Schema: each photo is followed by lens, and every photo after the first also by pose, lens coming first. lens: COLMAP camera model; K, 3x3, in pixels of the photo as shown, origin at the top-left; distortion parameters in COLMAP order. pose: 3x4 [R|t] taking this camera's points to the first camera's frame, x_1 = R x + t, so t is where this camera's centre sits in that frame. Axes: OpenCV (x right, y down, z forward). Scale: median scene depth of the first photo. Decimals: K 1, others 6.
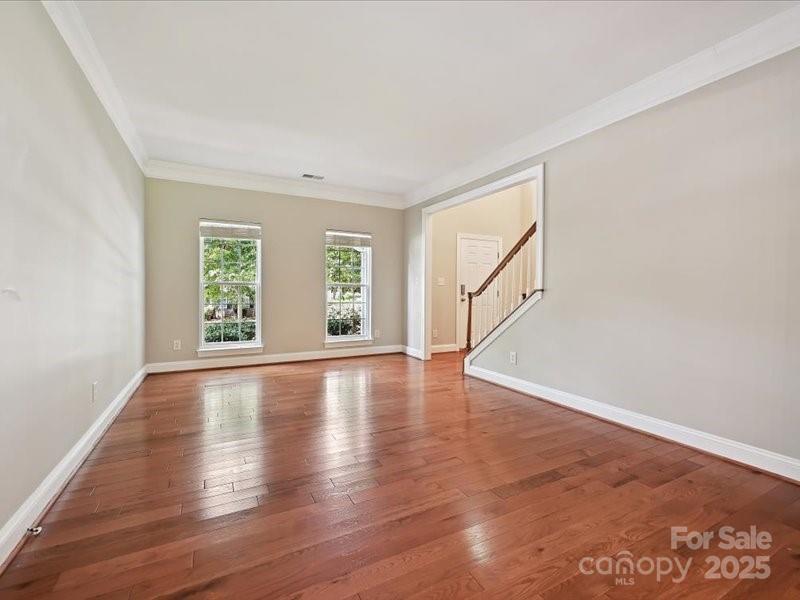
lens RADIAL K [[358.9, 0, 397.2], [0, 358.9, 300.1], [0, 0, 1]] dist [0.002039, 0.000330]
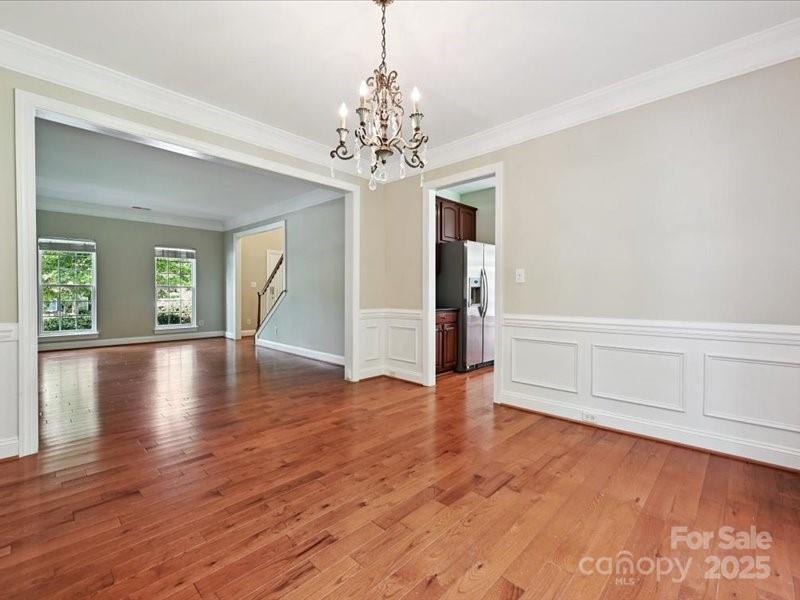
lens RADIAL K [[358.9, 0, 397.2], [0, 358.9, 300.1], [0, 0, 1]] dist [0.002039, 0.000330]
pose [[0.948884, -0.008209, 0.315517, 0.234485], [0.008980, 0.999959, -0.000992, 0.016096], [-0.315496, 0.003774, 0.948919, -0.558060]]
